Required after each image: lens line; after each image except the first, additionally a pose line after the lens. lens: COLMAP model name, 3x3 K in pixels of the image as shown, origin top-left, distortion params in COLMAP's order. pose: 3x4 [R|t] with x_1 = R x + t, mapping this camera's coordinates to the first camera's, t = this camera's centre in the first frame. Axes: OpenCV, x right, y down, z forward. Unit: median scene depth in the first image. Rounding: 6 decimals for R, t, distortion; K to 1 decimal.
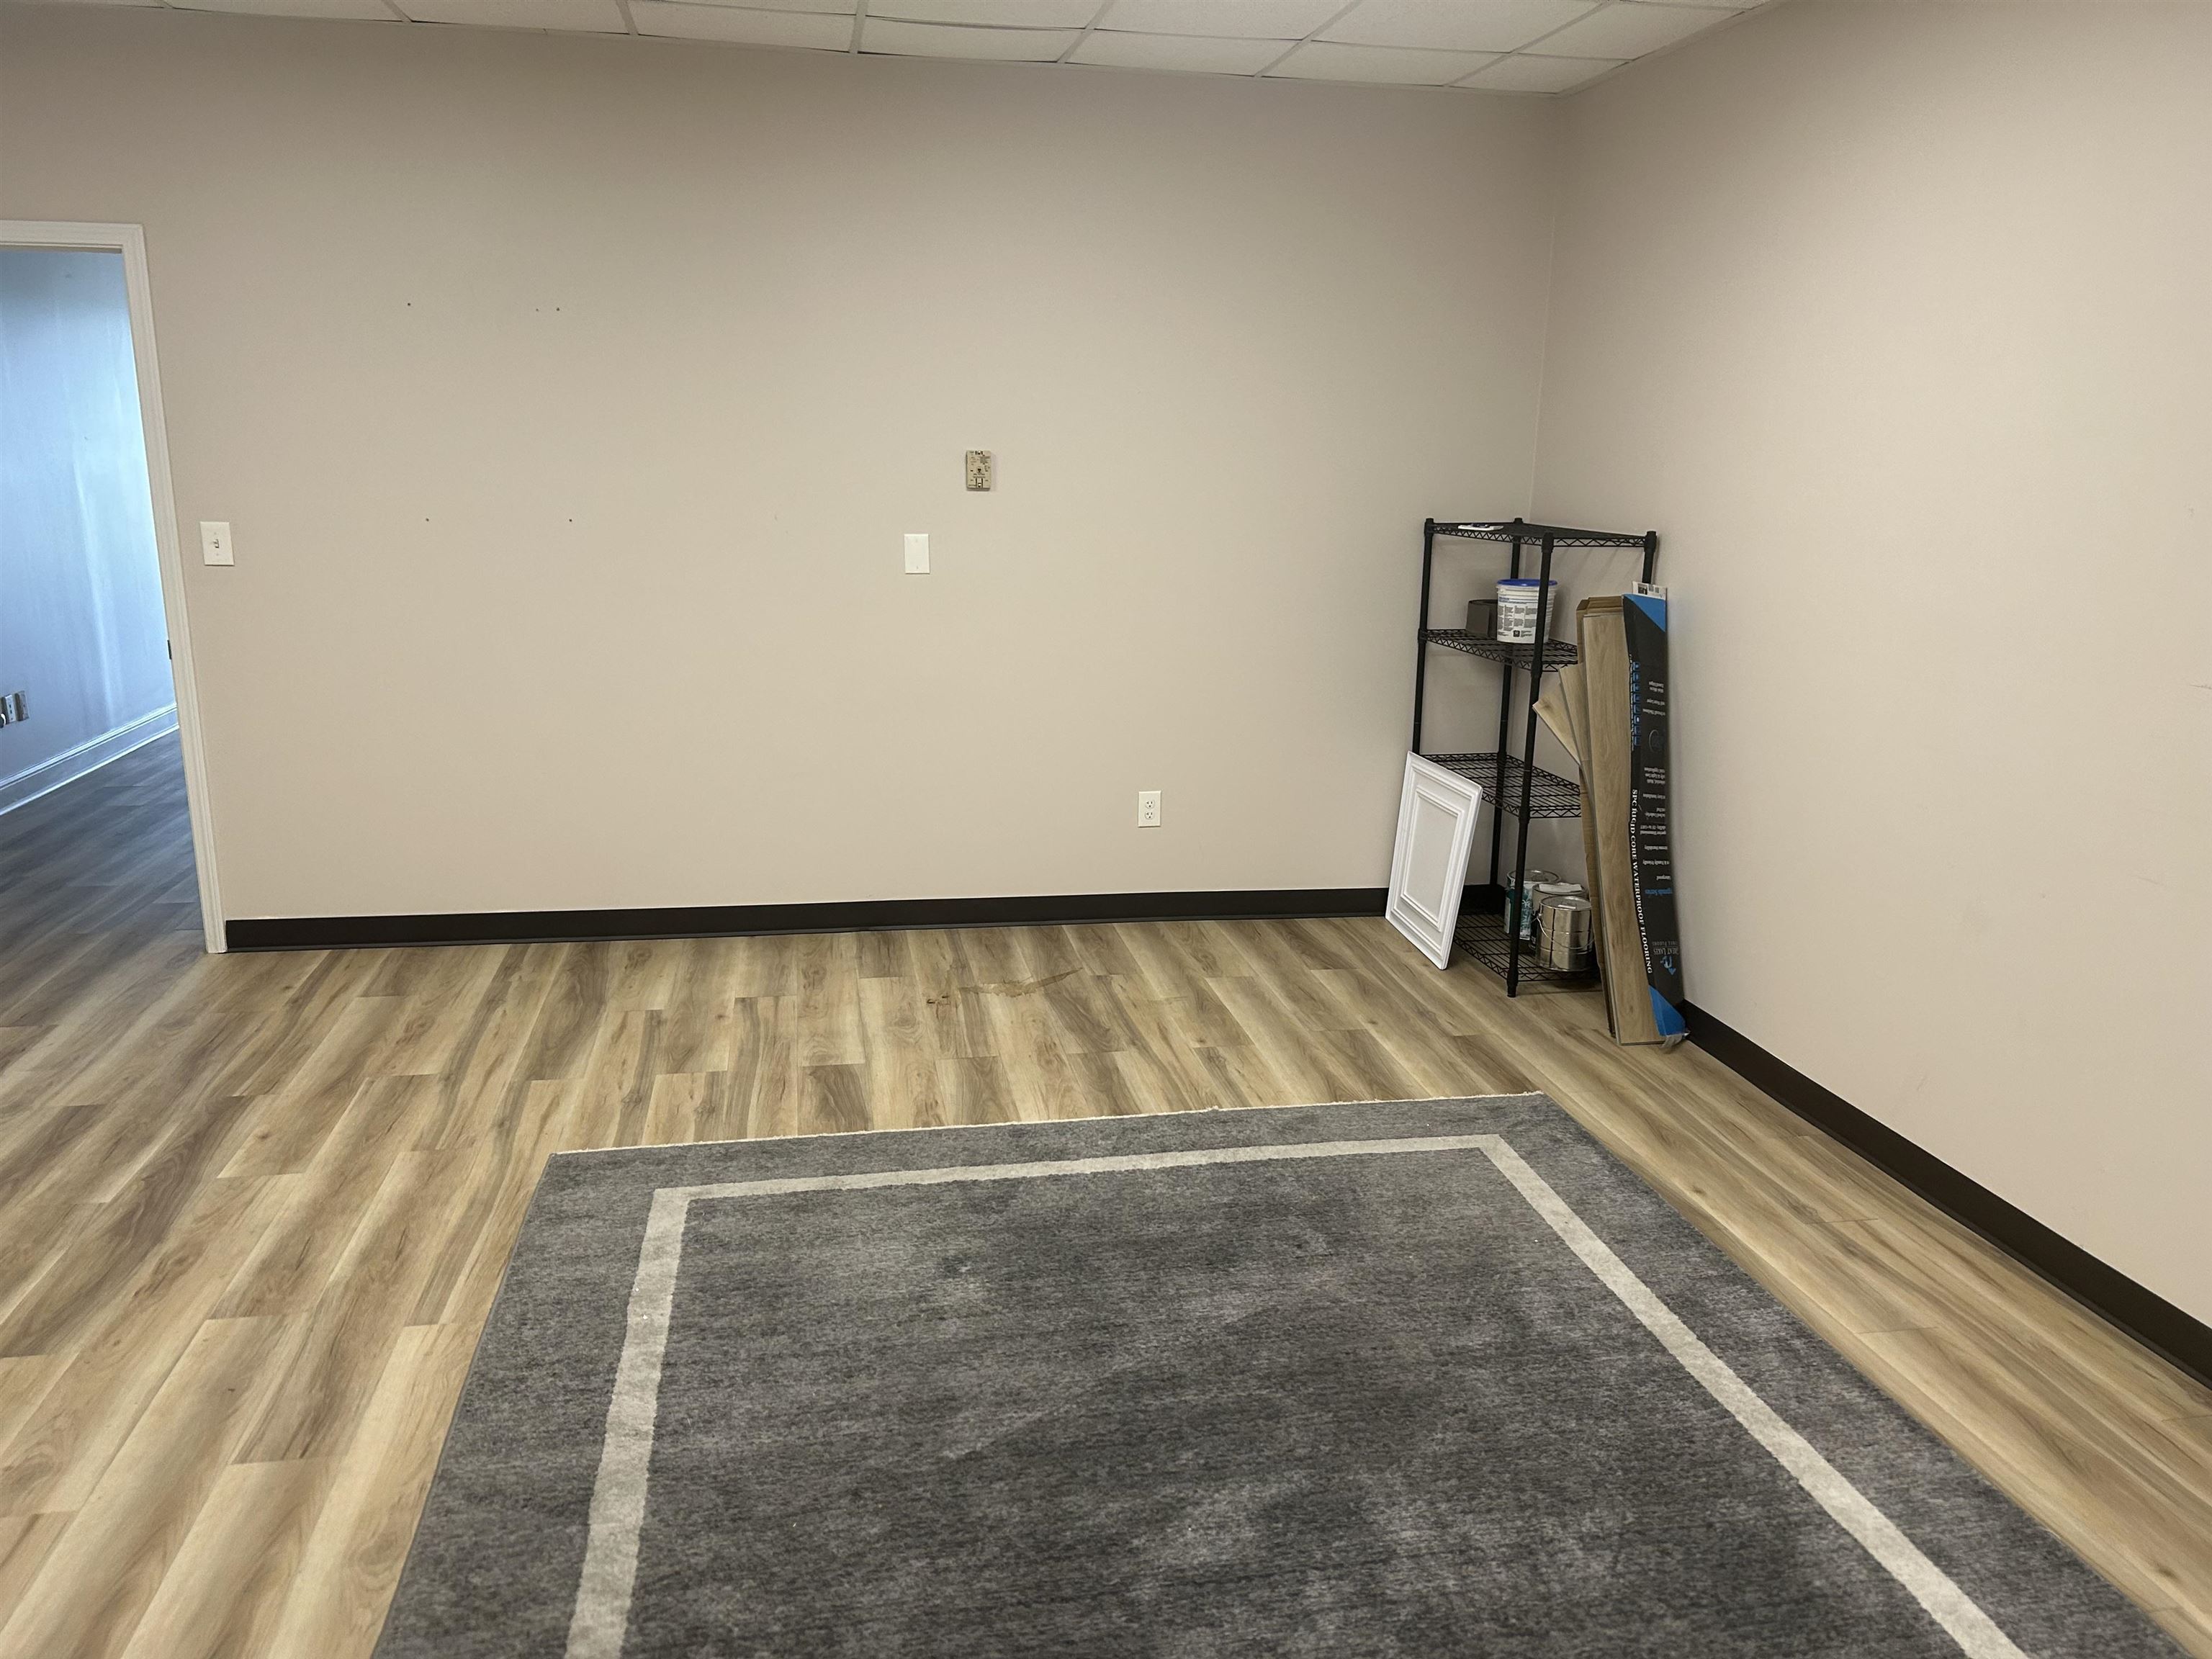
lens RADIAL K [[1656.4, 0, 1095.1], [0, 1656.4, 829.1], [0, 0, 1]] dist [0.055417, -0.054982]
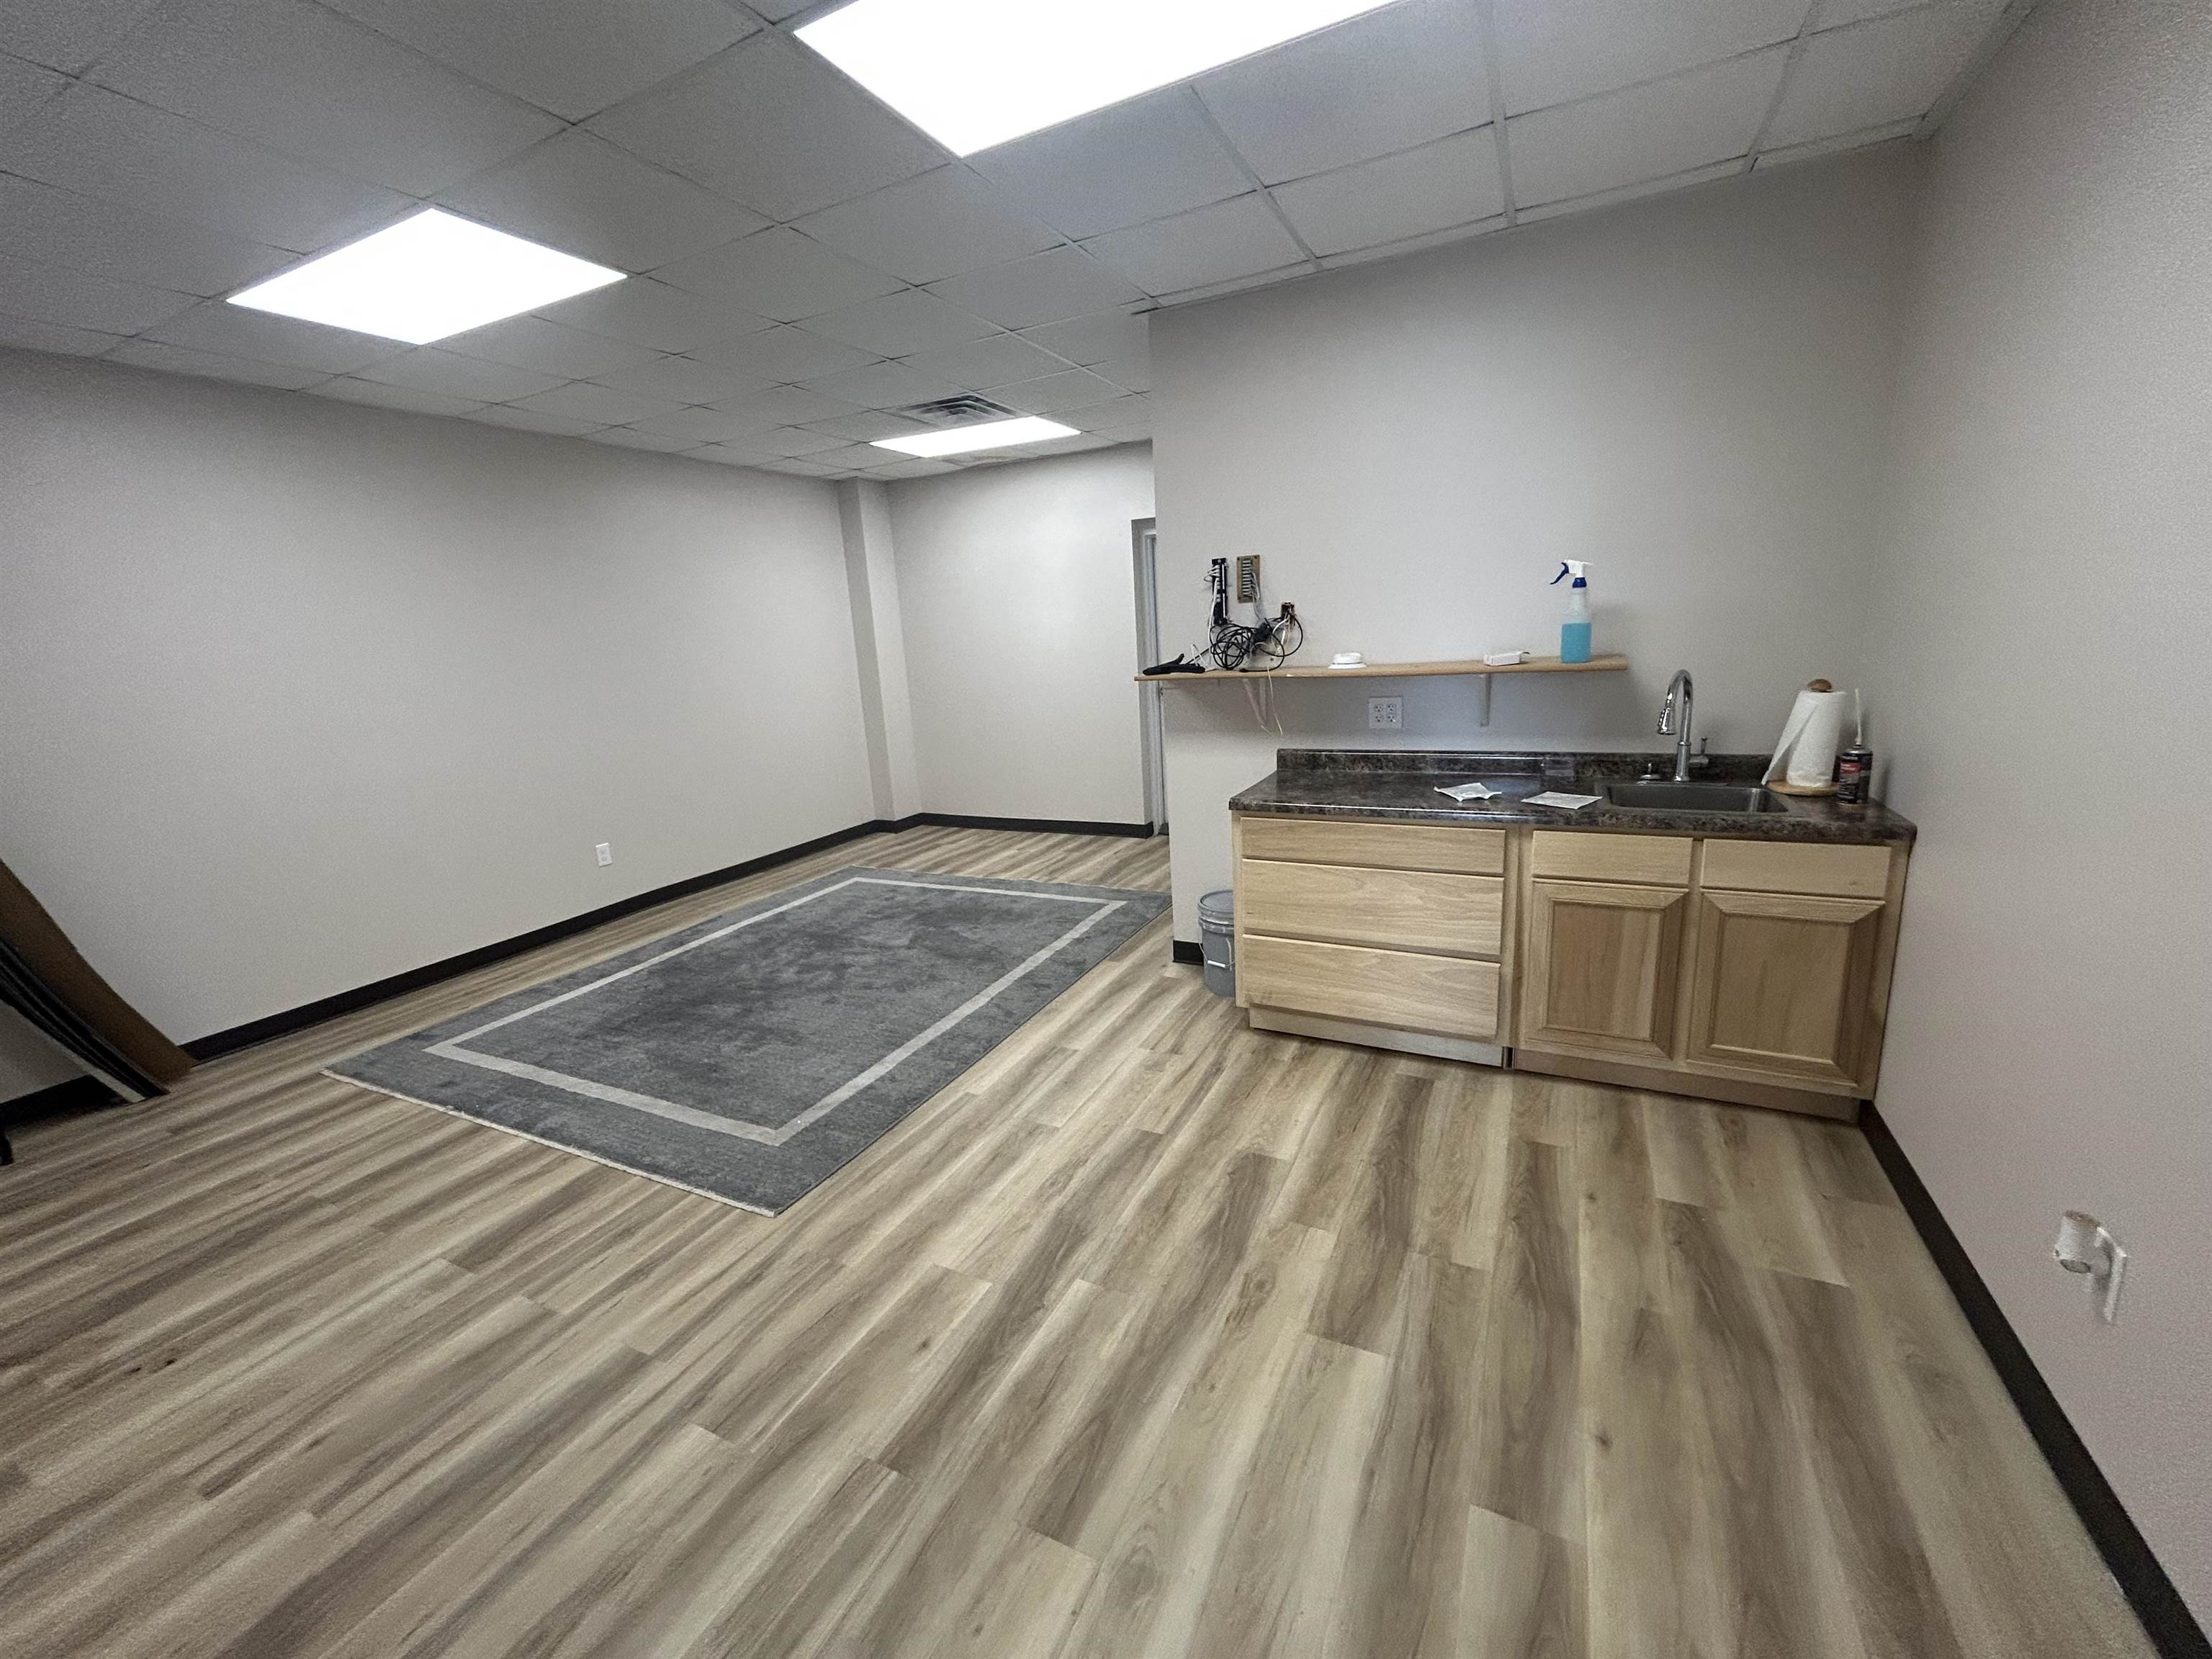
lens RADIAL K [[892.3, 0, 1095.7], [0, 892.3, 817.4], [0, 0, 1]] dist [0.001574, 0.000389]
pose [[-0.792626, -0.098604, 0.601682, -0.818543], [0.184958, 0.901448, 0.391385, -0.257144], [-0.580977, 0.421508, -0.696274, 1.128531]]
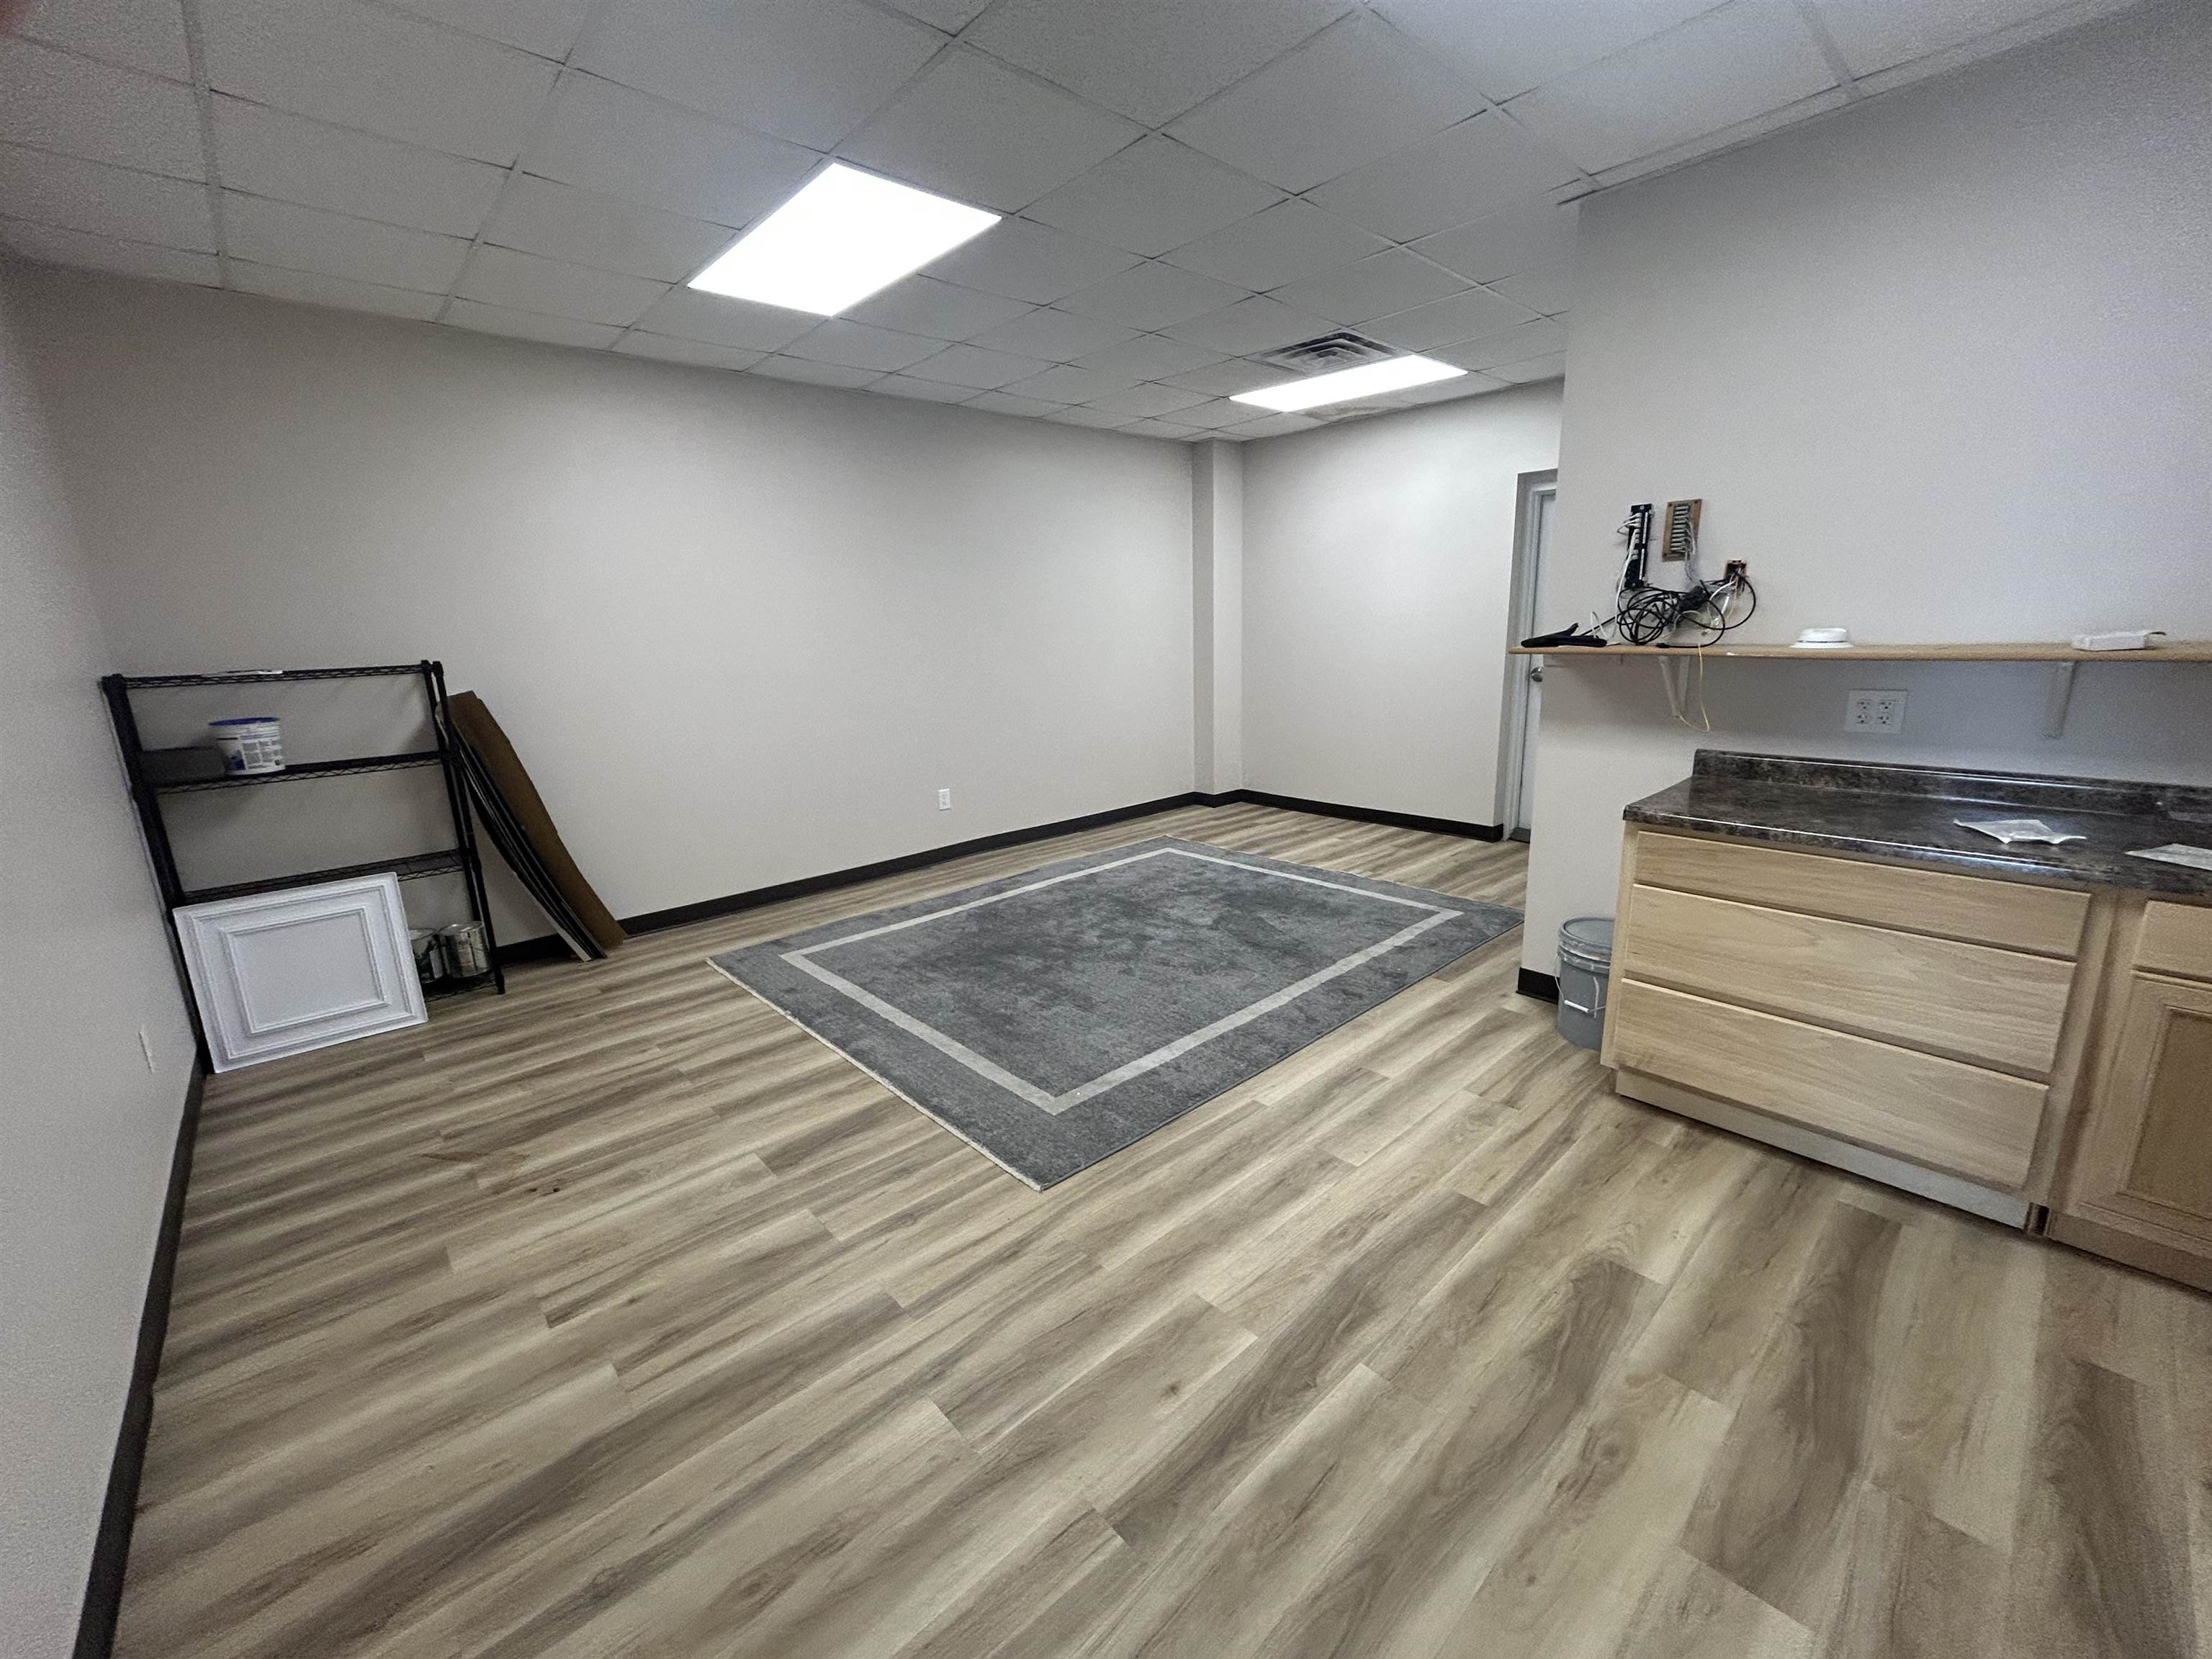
lens RADIAL K [[892.3, 0, 1102.4], [0, 892.3, 825.2], [0, 0, 1]] dist [0.001574, 0.000389]
pose [[-0.524634, -0.192035, 0.829386, -0.764116], [0.218369, 0.911277, 0.349126, -0.226283], [-0.822845, 0.364276, -0.436153, 1.080340]]
